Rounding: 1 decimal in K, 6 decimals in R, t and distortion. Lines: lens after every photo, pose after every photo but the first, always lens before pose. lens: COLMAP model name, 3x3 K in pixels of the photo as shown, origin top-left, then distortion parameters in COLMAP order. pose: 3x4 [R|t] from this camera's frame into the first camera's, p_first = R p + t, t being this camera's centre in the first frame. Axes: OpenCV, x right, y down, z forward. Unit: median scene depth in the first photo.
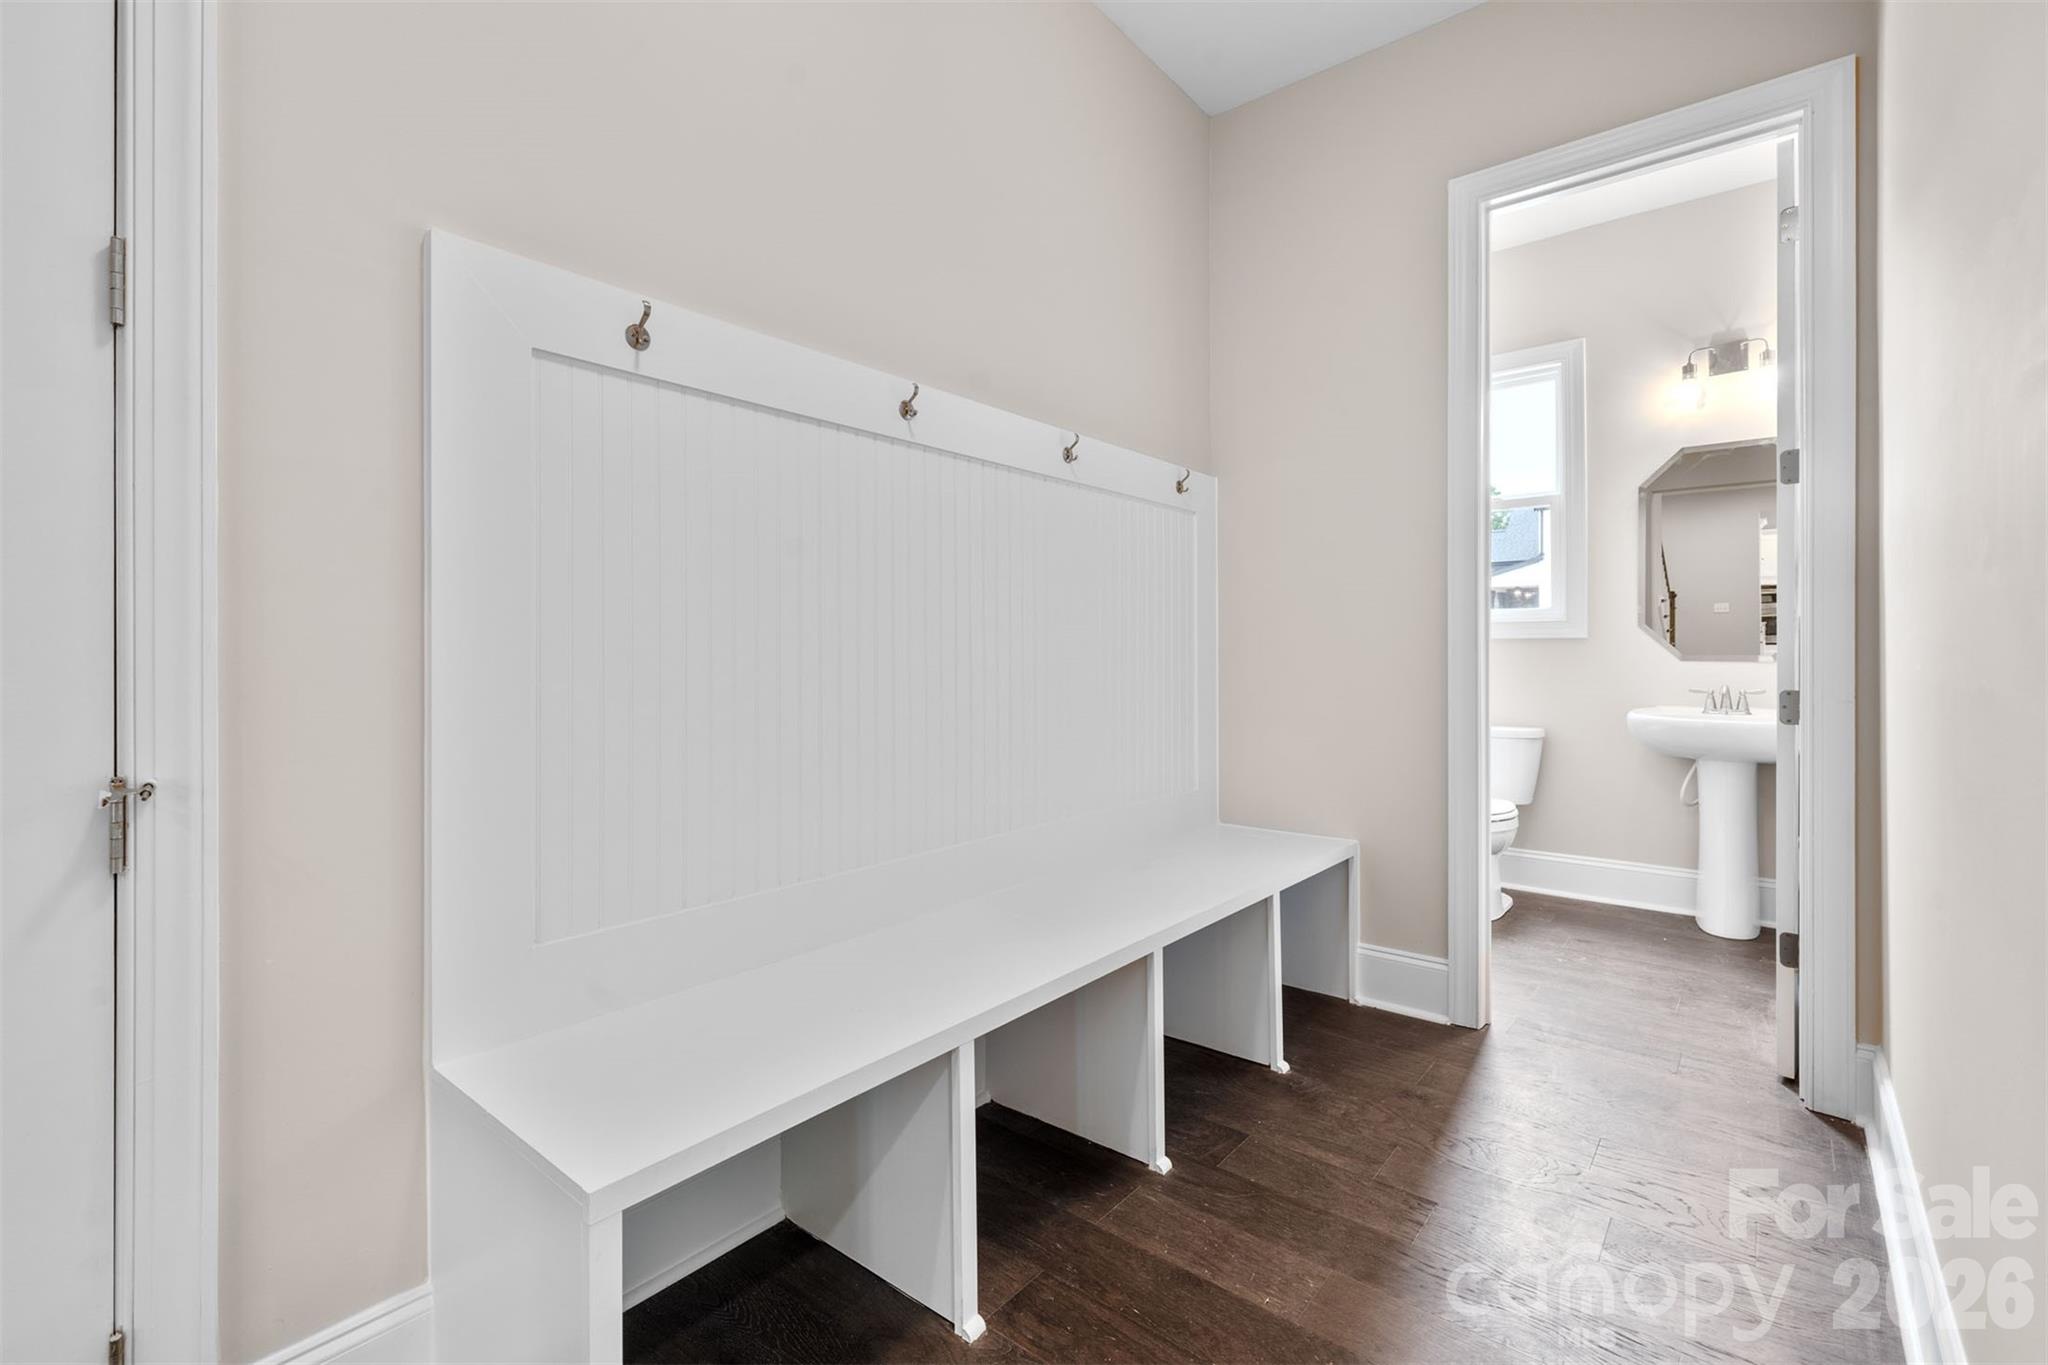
lens RADIAL K [[881.9, 0, 1026.4], [0, 881.9, 677.9], [0, 0, 1]] dist [-0.005218, 0.000078]
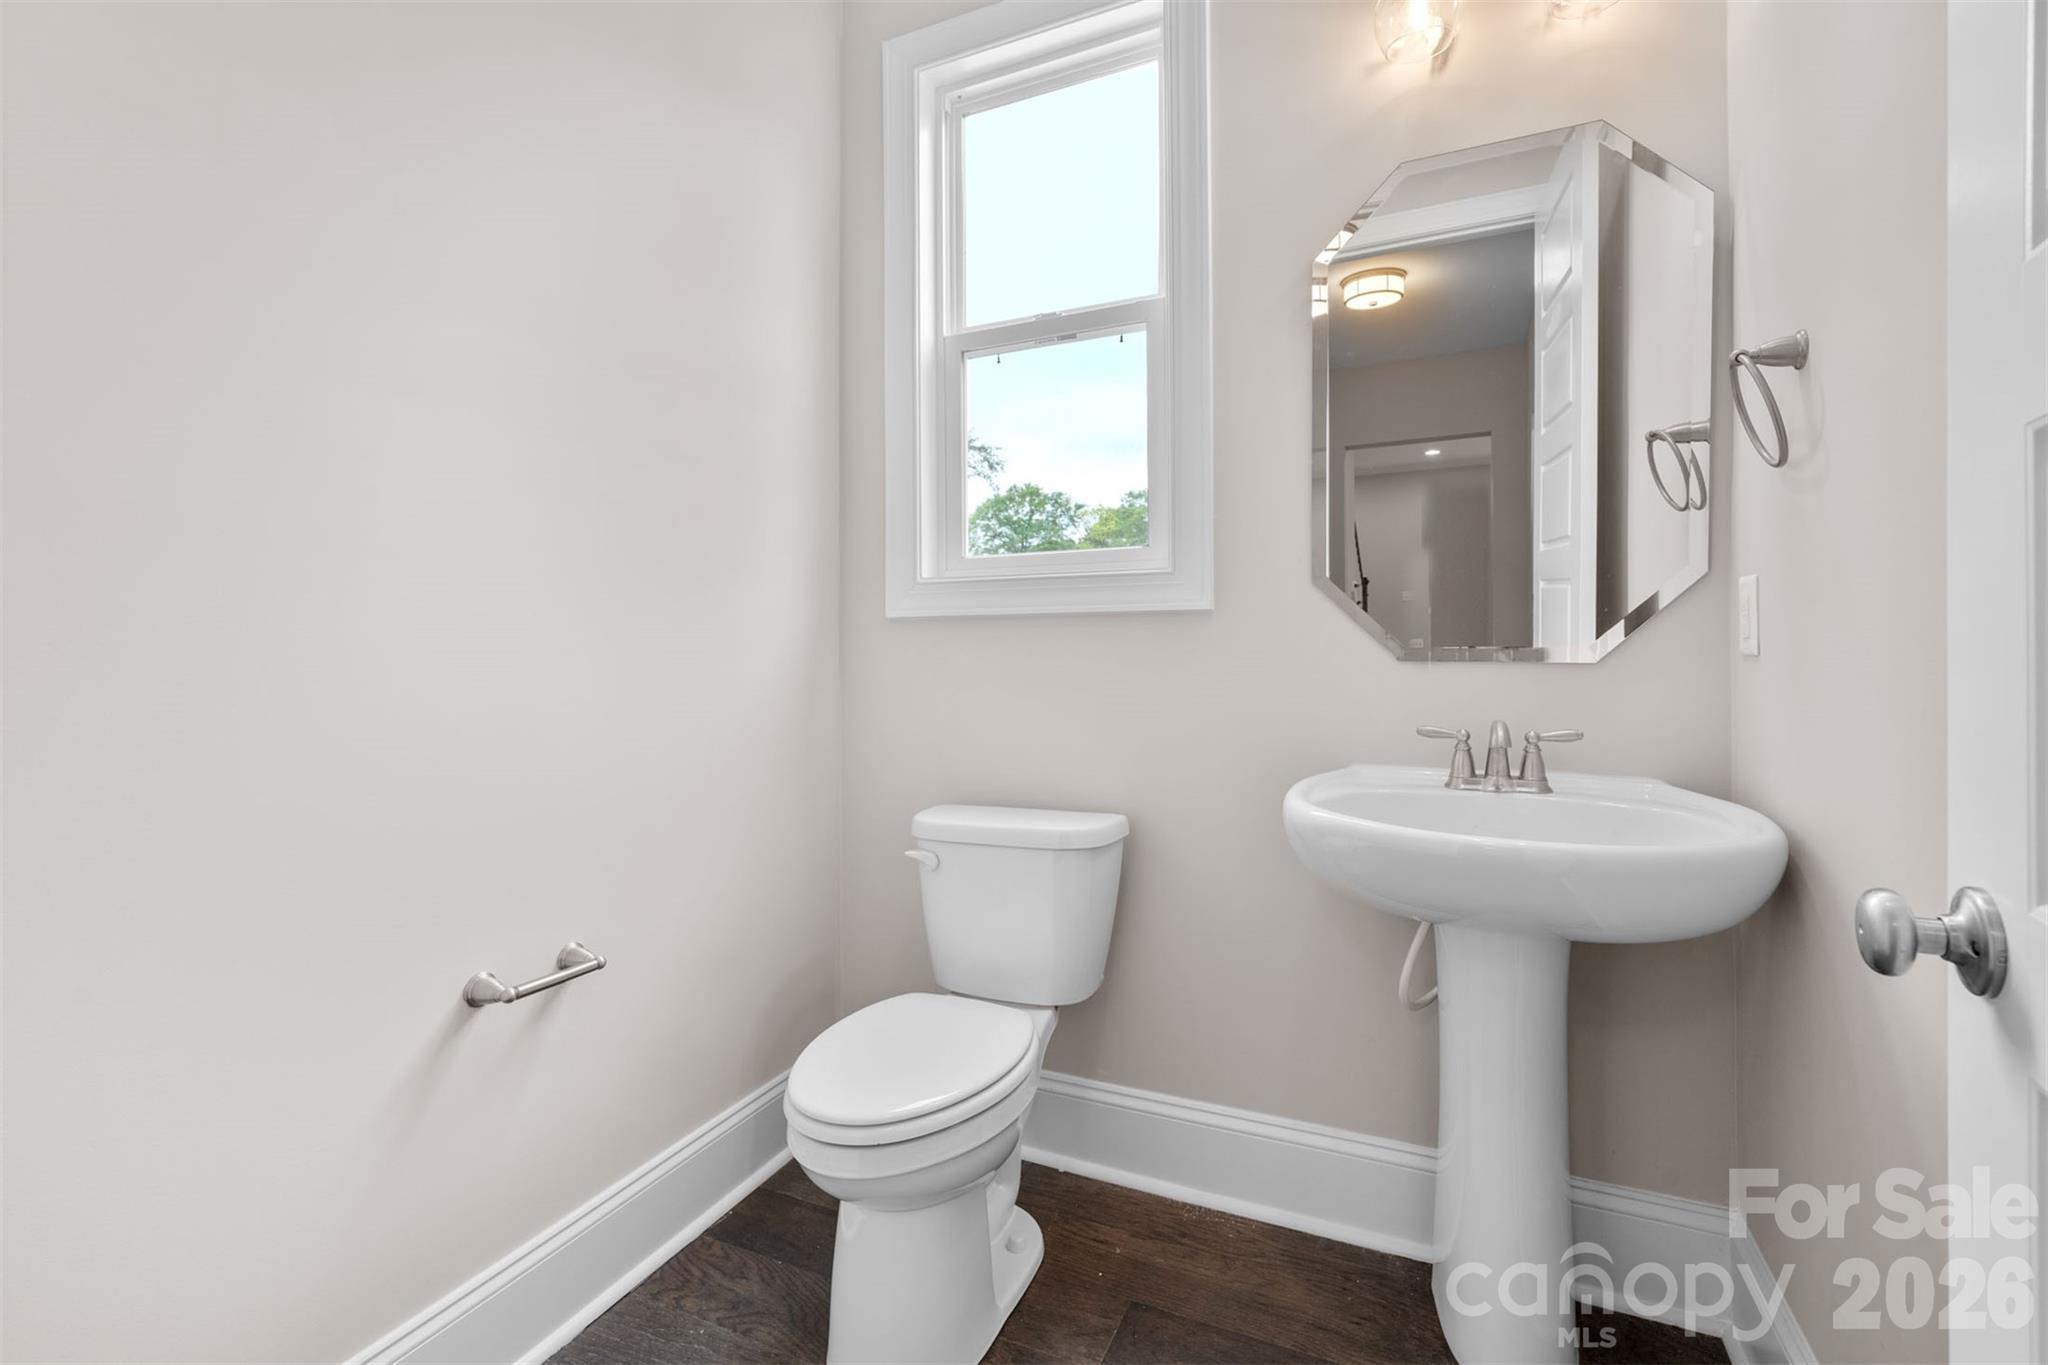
lens RADIAL K [[881.9, 0, 1018.1], [0, 881.9, 684.2], [0, 0, 1]] dist [-0.005218, 0.000078]
pose [[0.966121, -0.015296, 0.257637, 0.458841], [0.011871, 0.999819, 0.014843, -0.016951], [-0.257818, -0.011282, 0.966128, 0.638607]]
